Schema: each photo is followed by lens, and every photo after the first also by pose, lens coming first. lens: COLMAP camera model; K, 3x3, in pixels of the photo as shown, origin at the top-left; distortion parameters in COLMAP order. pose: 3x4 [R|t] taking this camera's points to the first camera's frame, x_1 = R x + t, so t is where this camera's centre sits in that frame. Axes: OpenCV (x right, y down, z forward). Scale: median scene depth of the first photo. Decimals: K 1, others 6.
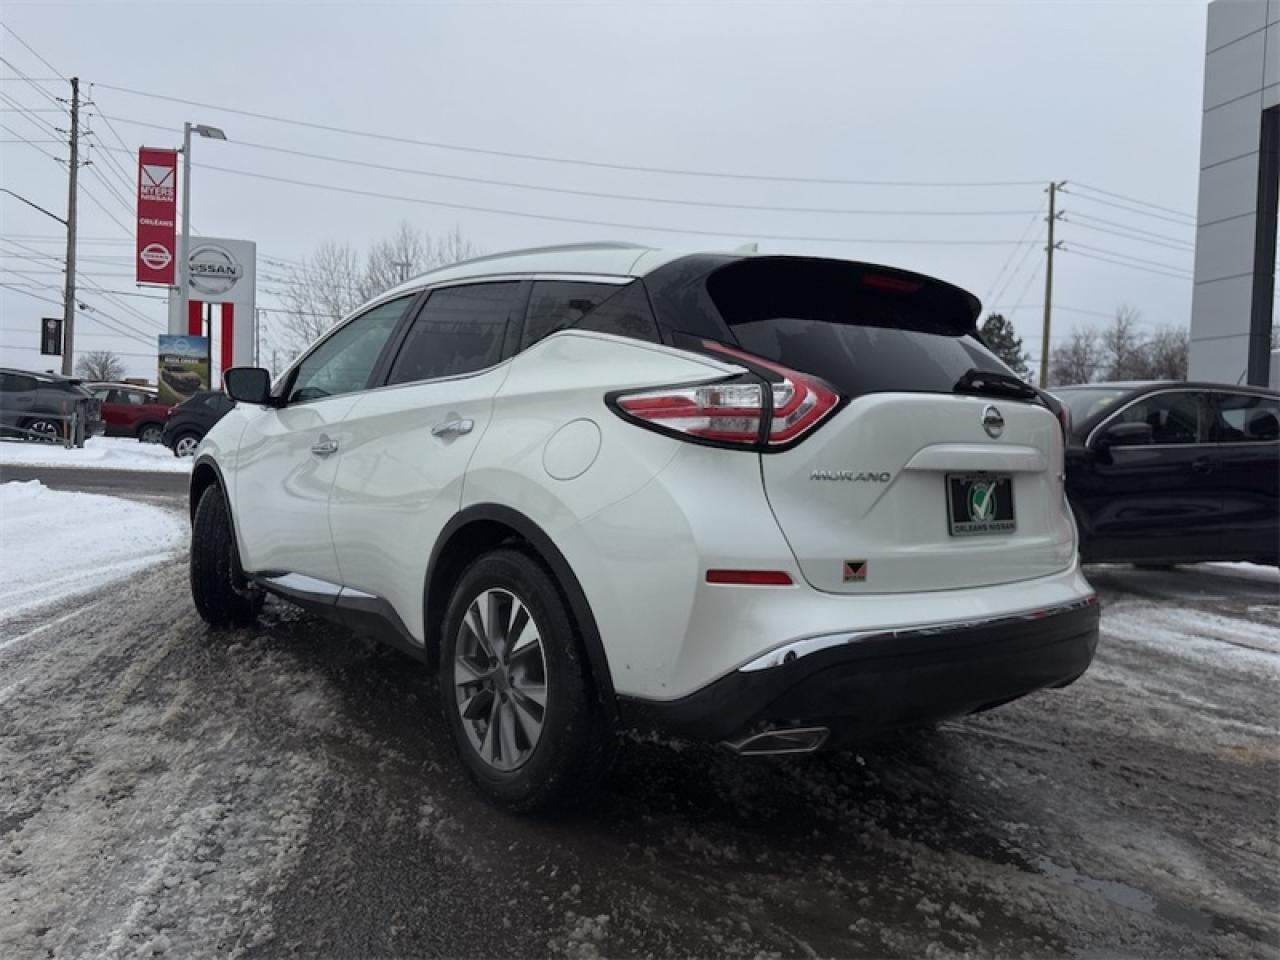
lens RADIAL K [[970.6, 0, 644.2], [0, 970.6, 476.2], [0, 0, 1]] dist [0.096204, -0.132443]
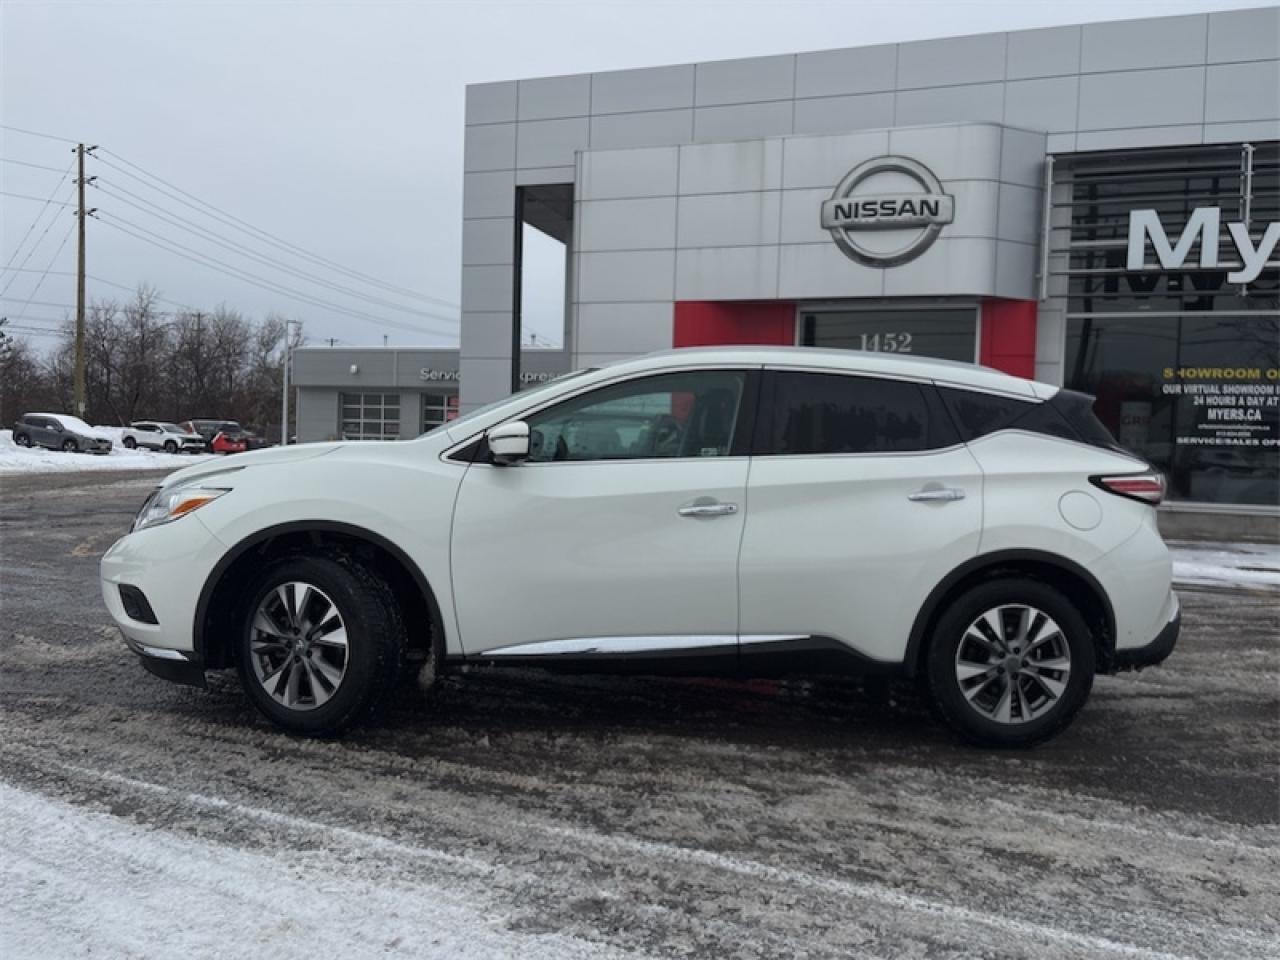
lens RADIAL K [[970.6, 0, 644.2], [0, 970.6, 476.2], [0, 0, 1]] dist [0.096204, -0.132443]
pose [[0.535540, -0.039808, 0.843571, -0.104653], [0.014856, 0.999178, 0.037720, -0.008905], [-0.844379, -0.007669, 0.535691, 0.041387]]
